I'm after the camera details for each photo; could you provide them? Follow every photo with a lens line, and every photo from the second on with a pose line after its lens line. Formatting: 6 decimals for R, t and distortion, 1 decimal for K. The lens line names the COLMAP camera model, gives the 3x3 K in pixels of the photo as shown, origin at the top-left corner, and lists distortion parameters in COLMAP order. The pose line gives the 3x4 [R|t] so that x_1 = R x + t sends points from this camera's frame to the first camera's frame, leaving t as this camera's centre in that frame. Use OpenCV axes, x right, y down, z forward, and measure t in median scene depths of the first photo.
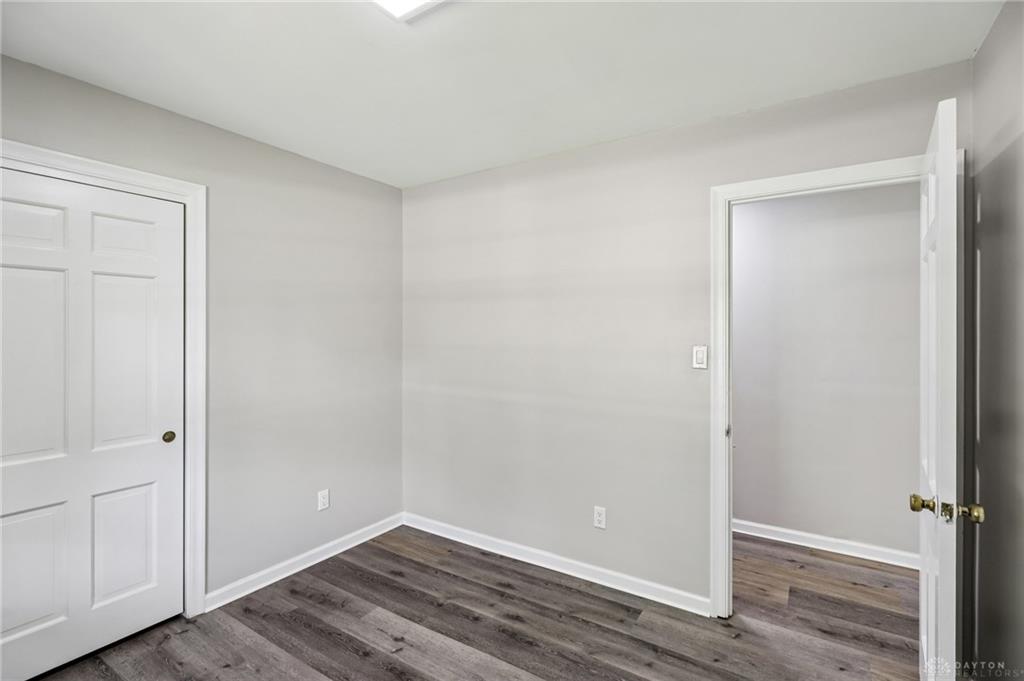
lens RADIAL K [[471.6, 0, 514.7], [0, 471.6, 338.7], [0, 0, 1]] dist [0.000351, 0.000337]
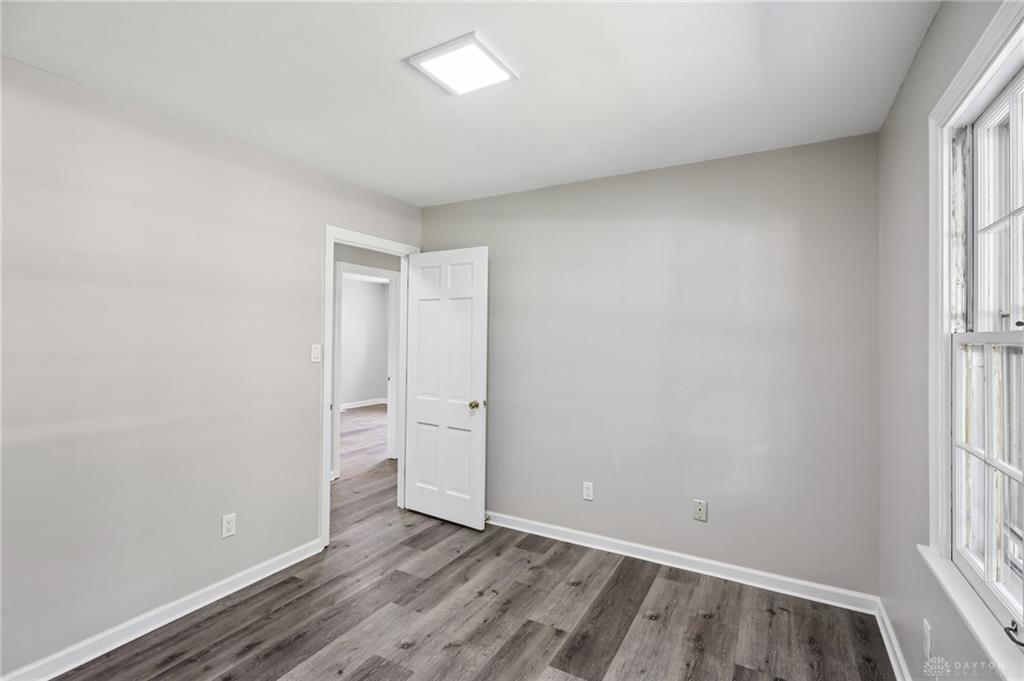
lens RADIAL K [[471.6, 0, 514.7], [0, 471.6, 338.7], [0, 0, 1]] dist [0.000351, 0.000337]
pose [[-0.056269, -0.006660, 0.998393, -0.903337], [0.005685, 0.999959, 0.006990, -0.006498], [-0.998399, 0.006069, -0.056229, 0.522377]]
